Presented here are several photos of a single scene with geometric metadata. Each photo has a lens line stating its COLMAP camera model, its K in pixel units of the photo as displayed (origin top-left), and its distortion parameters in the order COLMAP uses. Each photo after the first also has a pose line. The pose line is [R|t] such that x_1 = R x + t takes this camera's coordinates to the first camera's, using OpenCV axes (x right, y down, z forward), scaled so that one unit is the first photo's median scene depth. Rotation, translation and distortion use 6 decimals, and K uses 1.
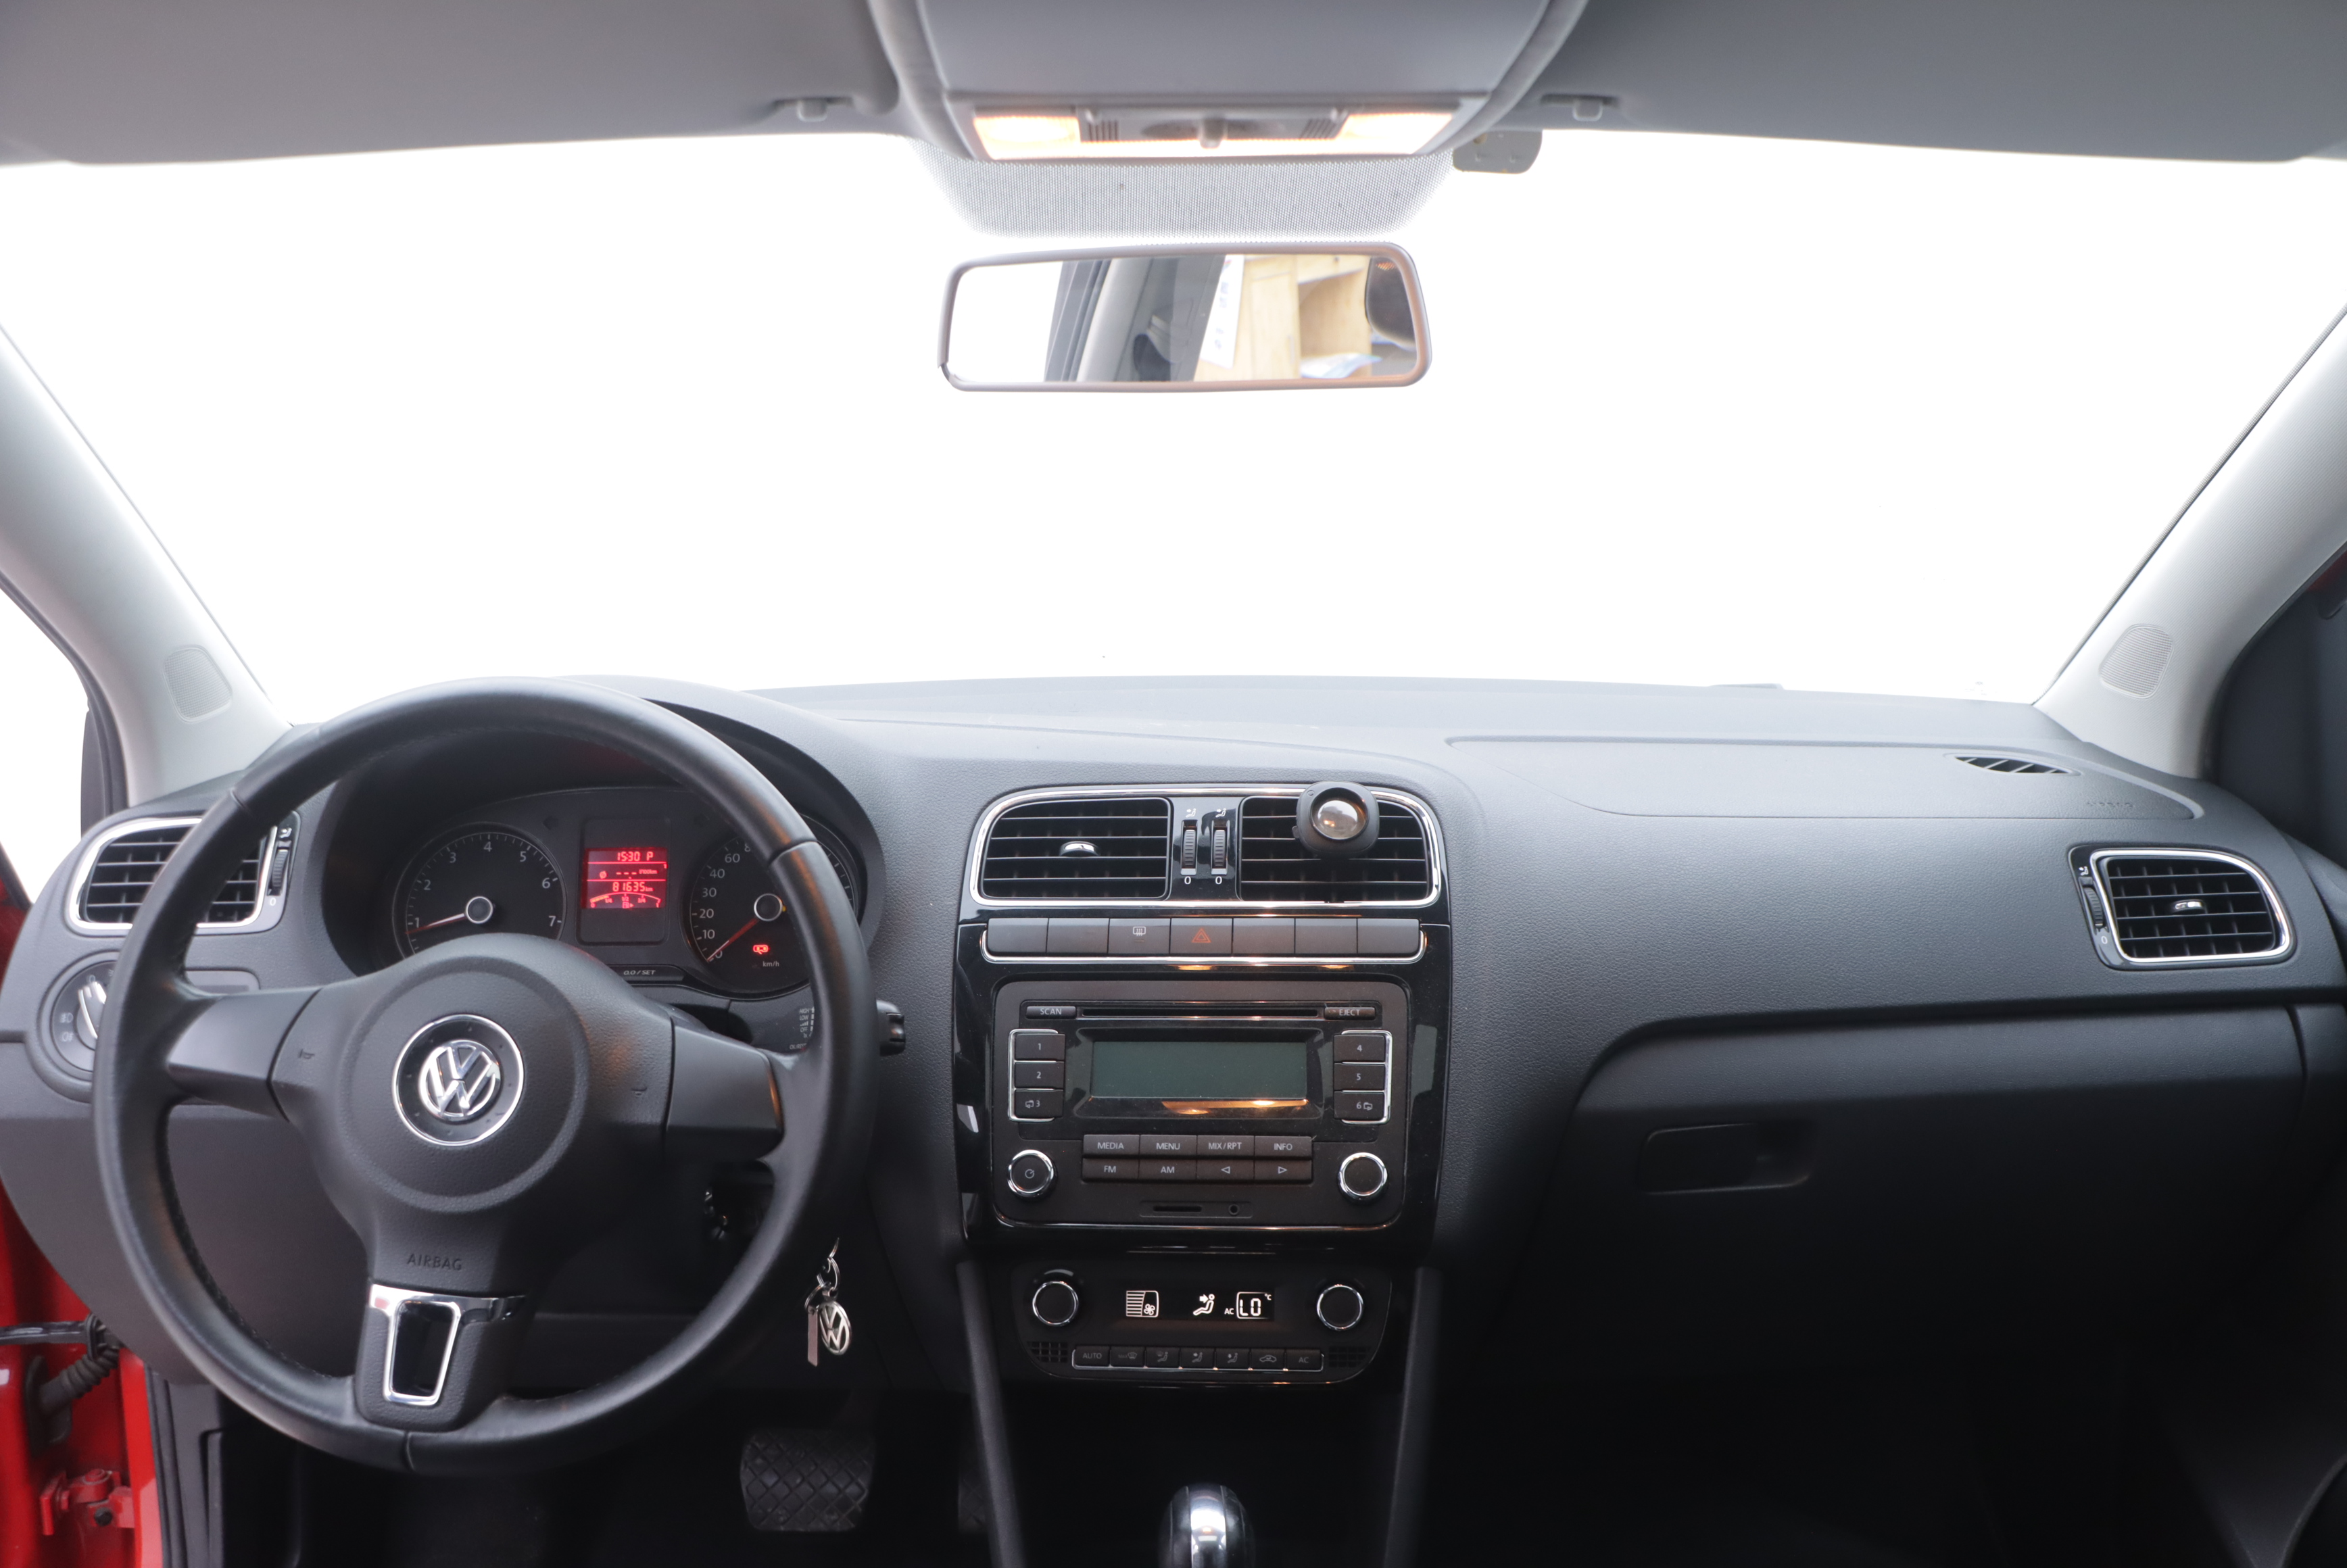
lens RADIAL K [[2017.4, 0, 1257.7], [0, 2017.4, 758.5], [0, 0, 1]] dist [-0.164637, 0.110429]
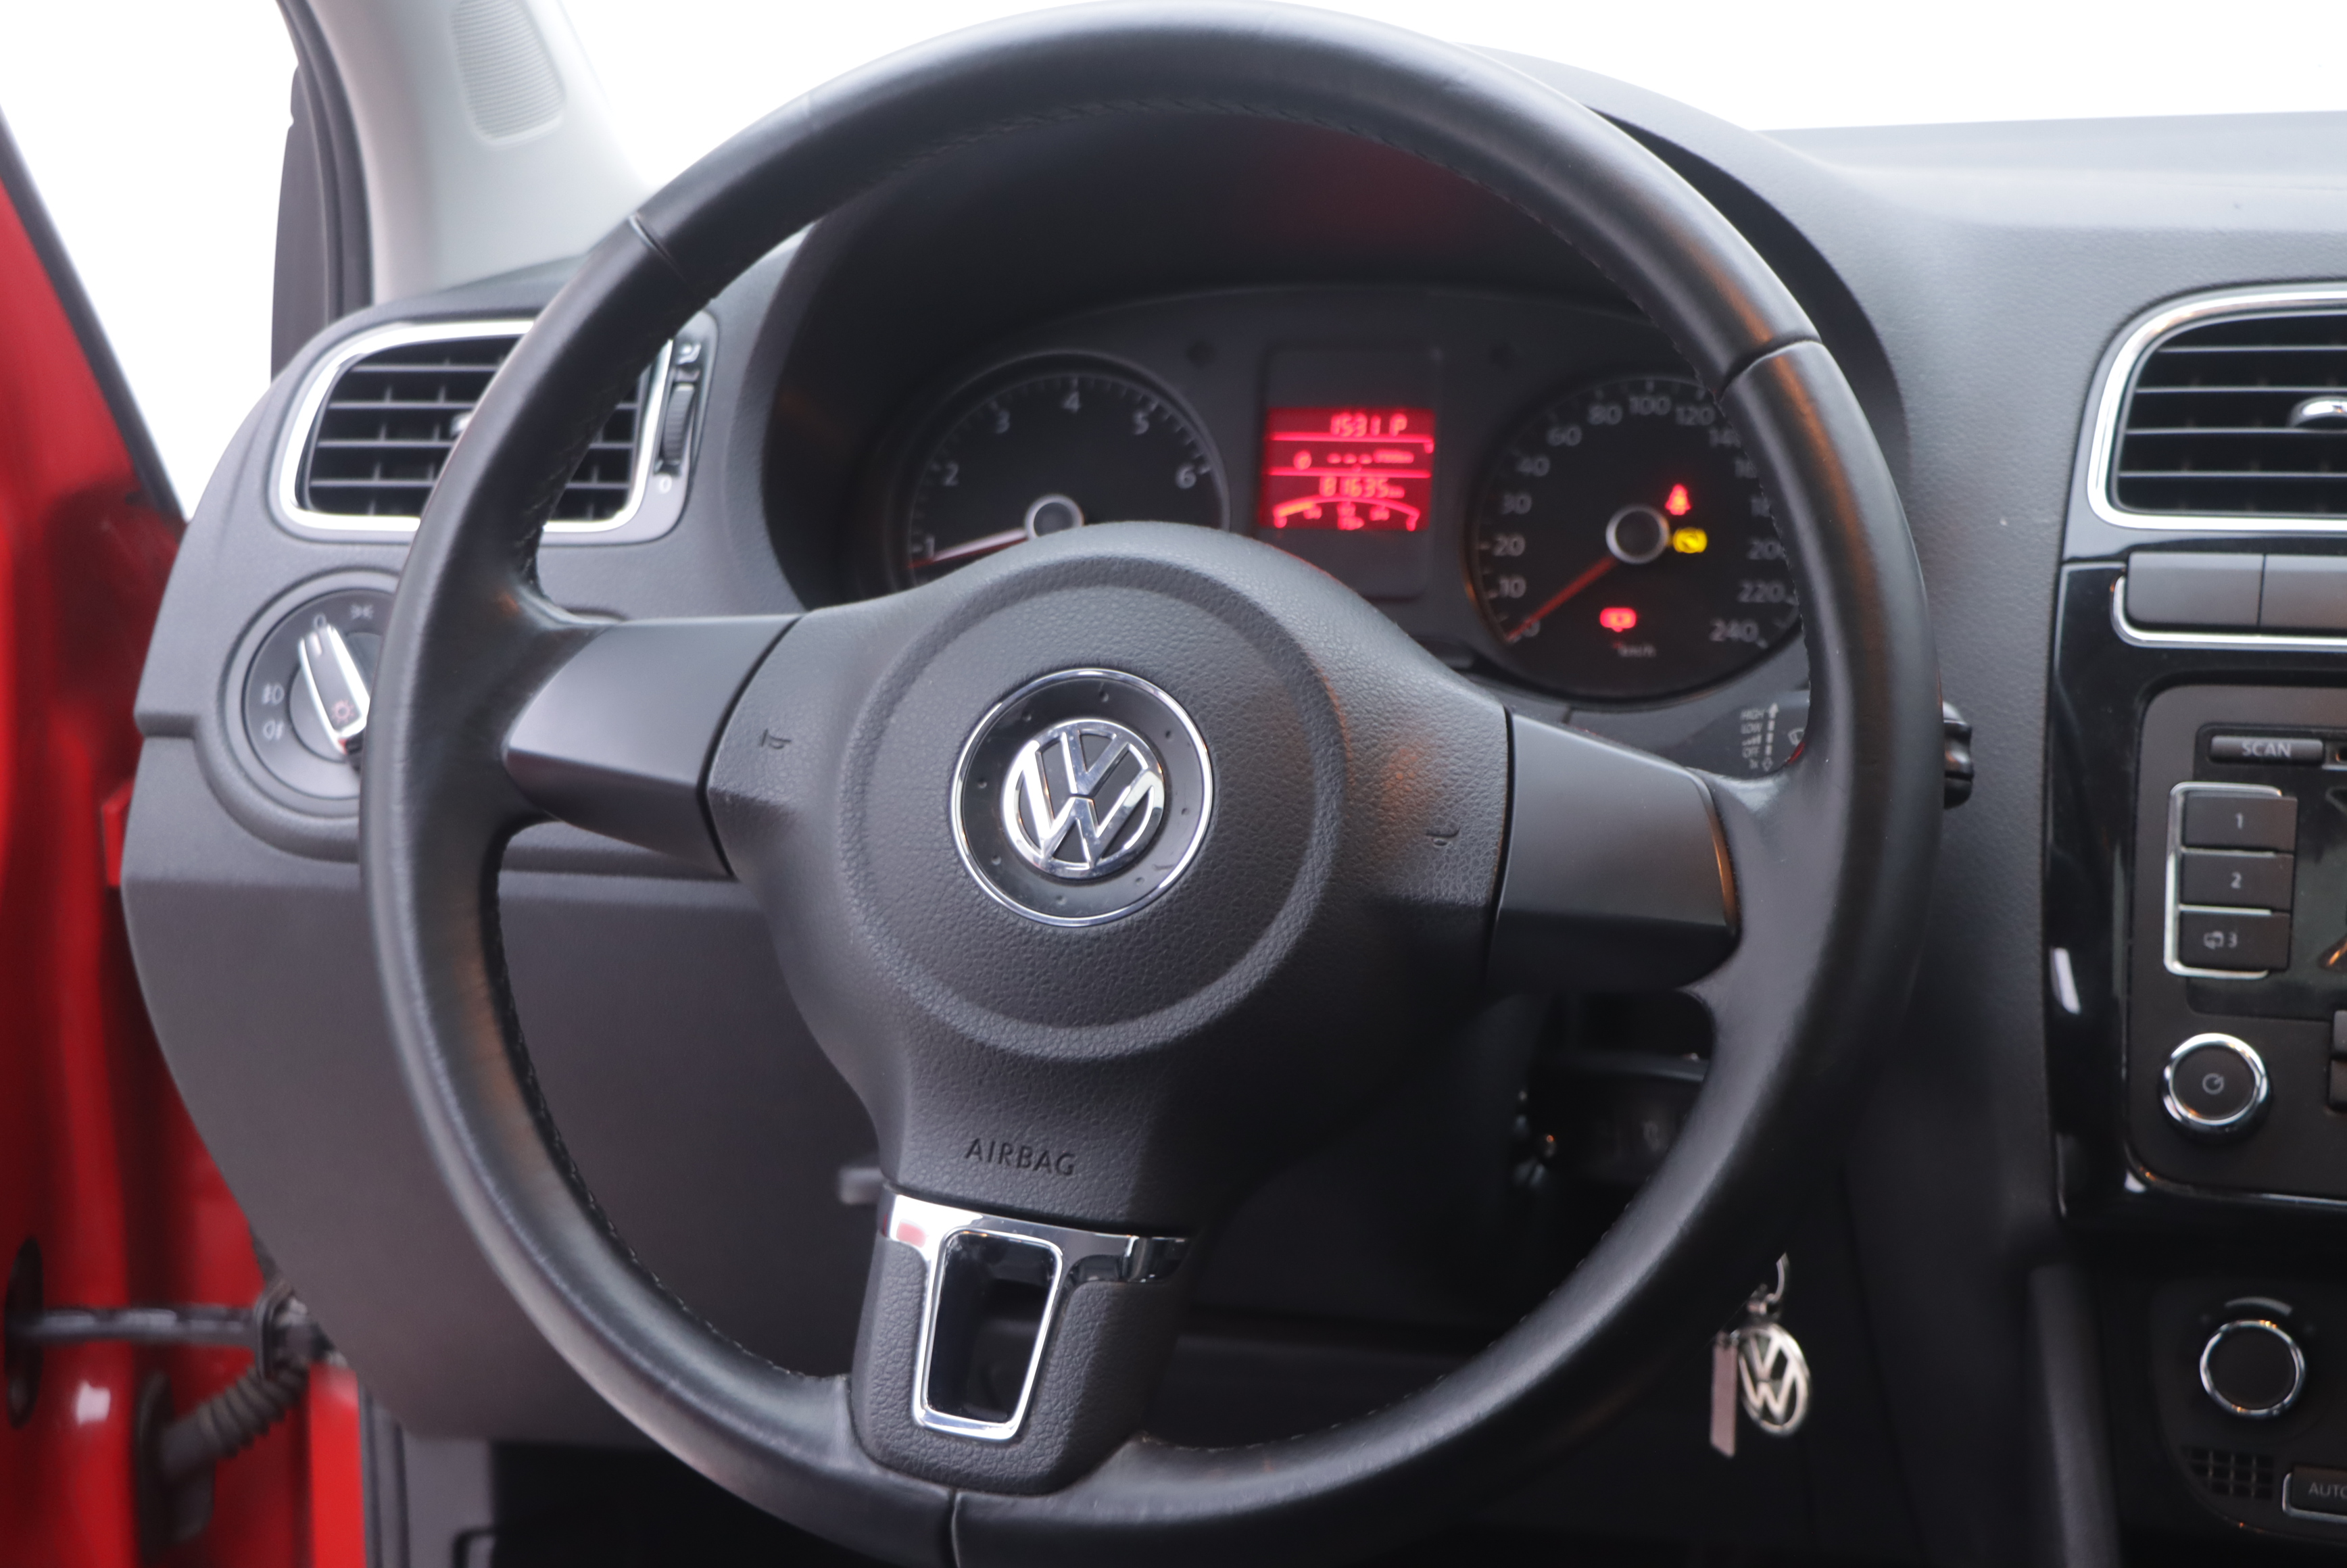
lens RADIAL K [[3906.9, 0, 1154.7], [0, 3906.9, 824.3], [0, 0, 1]] dist [0.111185, 0.000000]
pose [[0.963662, 0.050781, -0.262254, -0.112459], [-0.032267, 0.996704, 0.074430, 0.084208], [0.265169, -0.063263, 0.962124, 0.042746]]
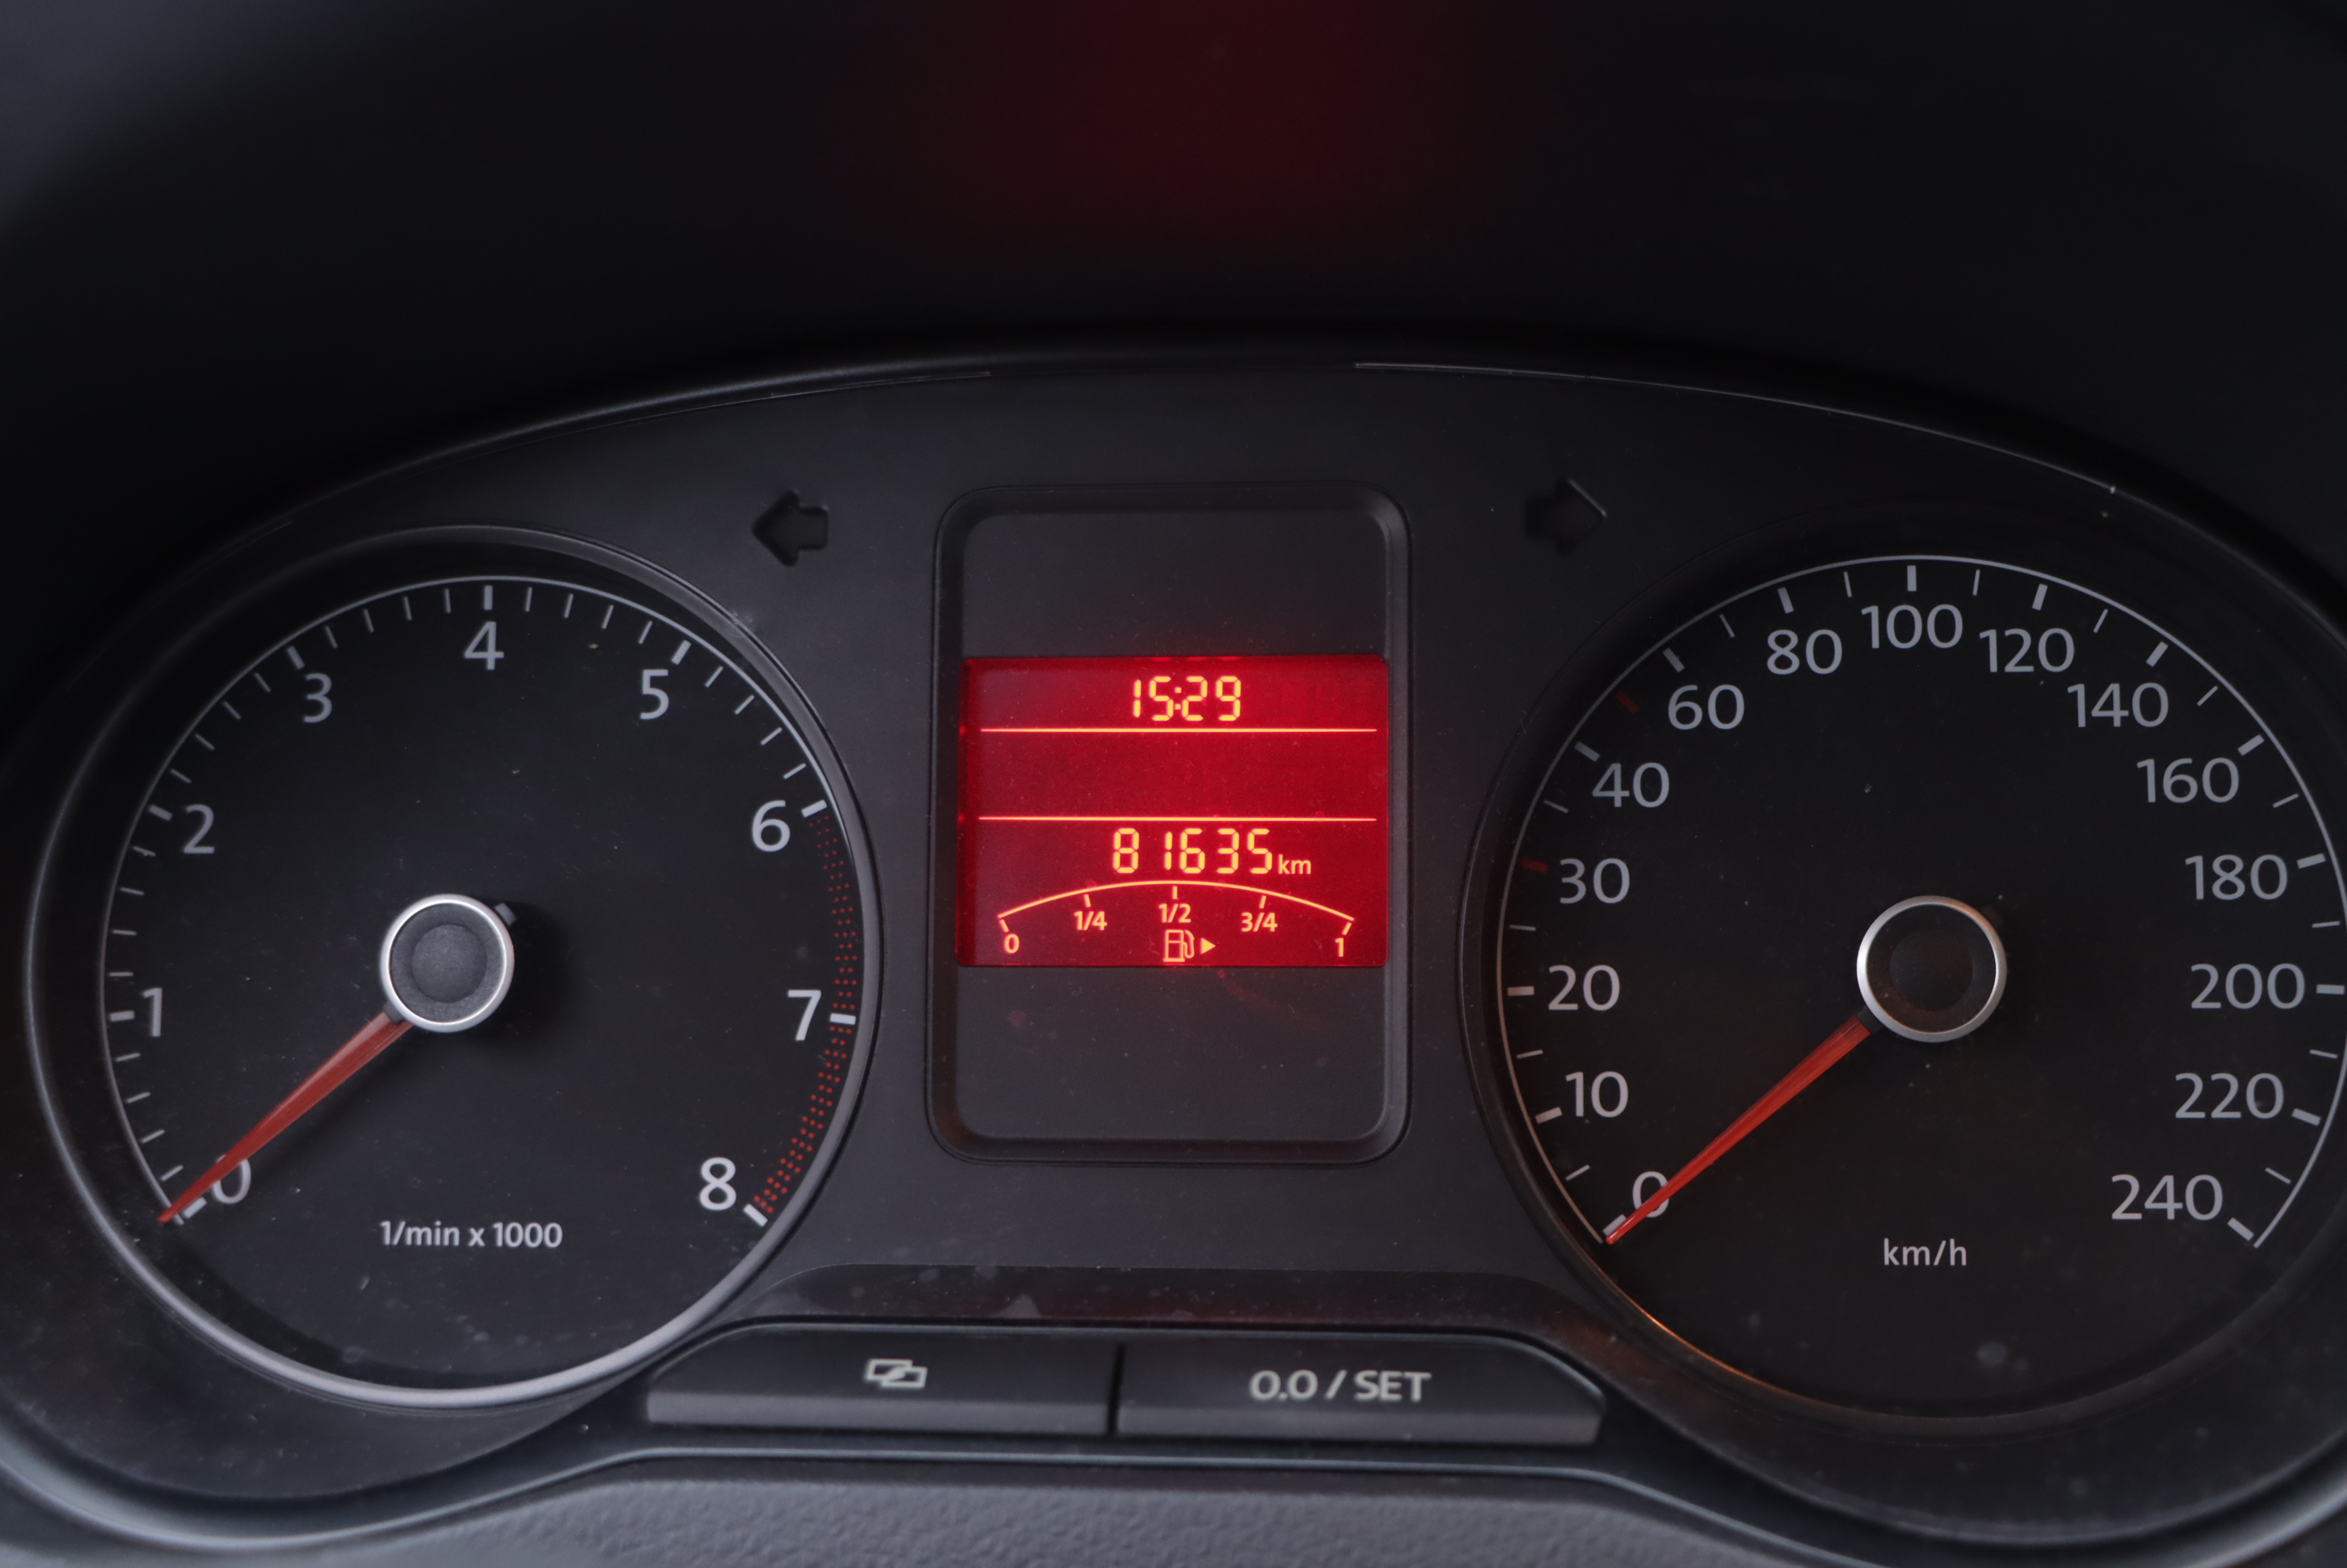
lens RADIAL K [[2719.7, 0, 1096.2], [0, 2719.7, 721.2], [0, 0, 1]] dist [-0.045991, 0.000000]
pose [[0.987358, 0.013712, -0.157914, -0.307129], [0.002919, 0.994510, 0.104605, 0.025139], [0.158481, -0.103743, 0.981897, 0.794742]]
